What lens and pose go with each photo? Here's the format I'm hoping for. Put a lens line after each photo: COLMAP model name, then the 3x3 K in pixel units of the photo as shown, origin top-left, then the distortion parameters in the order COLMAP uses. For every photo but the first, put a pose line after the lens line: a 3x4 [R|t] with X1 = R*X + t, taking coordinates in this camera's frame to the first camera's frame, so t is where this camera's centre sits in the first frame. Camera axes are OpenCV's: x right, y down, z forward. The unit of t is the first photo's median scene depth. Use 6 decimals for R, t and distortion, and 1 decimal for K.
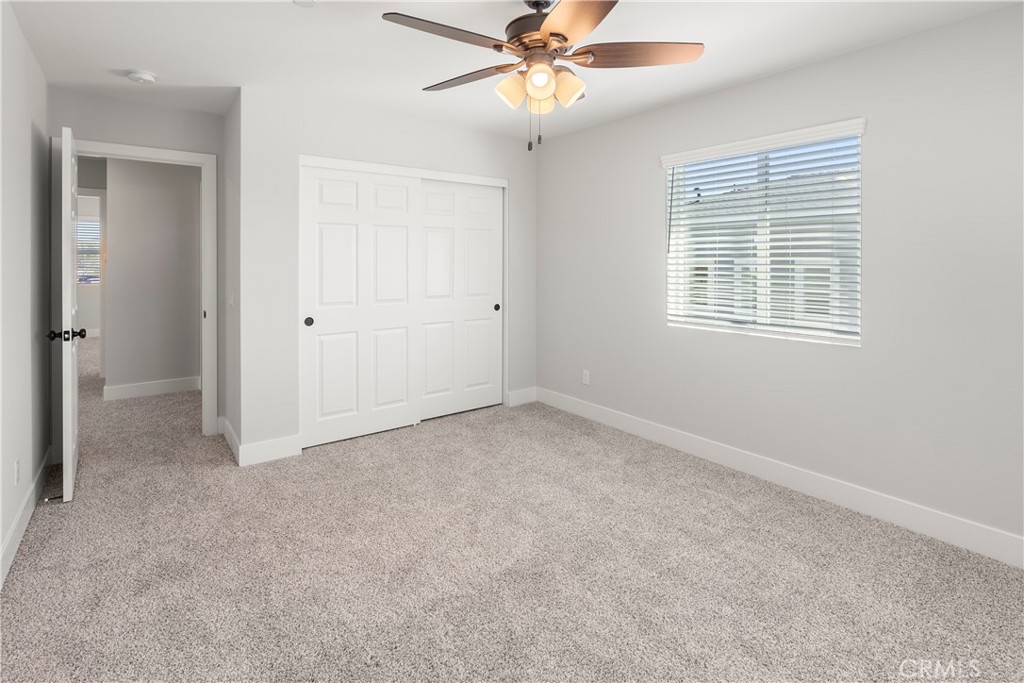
lens RADIAL K [[478.4, 0, 498.2], [0, 478.4, 357.8], [0, 0, 1]] dist [-0.006395, 0.000120]
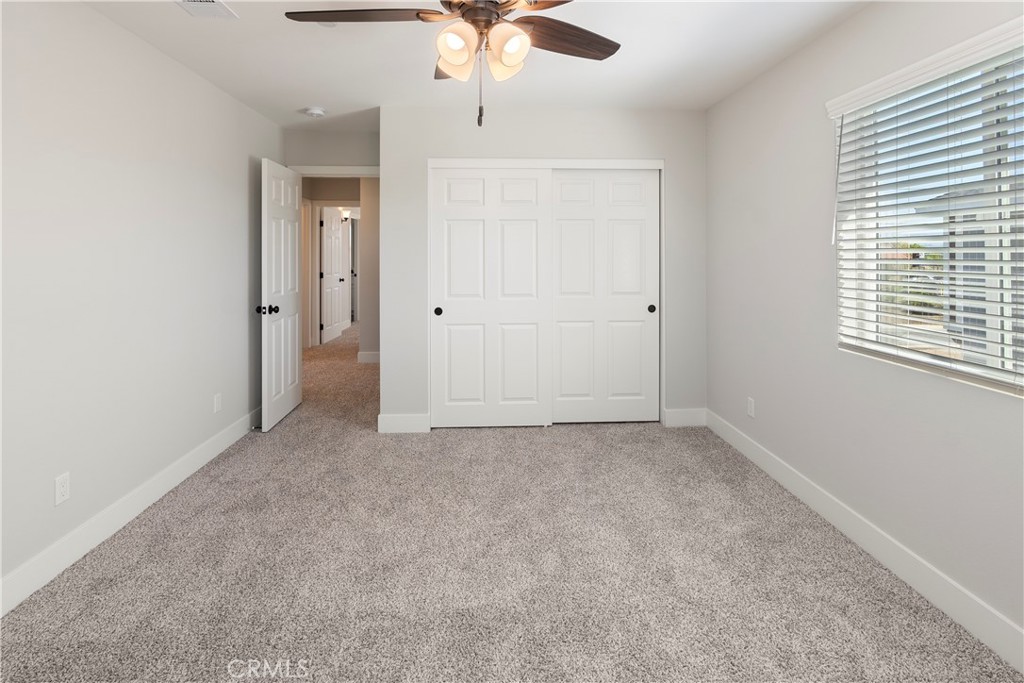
lens RADIAL K [[478.4, 0, 508.4], [0, 478.4, 335.5], [0, 0, 1]] dist [-0.006395, 0.000120]
pose [[0.833334, 0.089699, -0.545443, 0.355370], [-0.107596, 0.994194, -0.000890, -0.040856], [0.542196, 0.059429, 0.838147, 0.199787]]
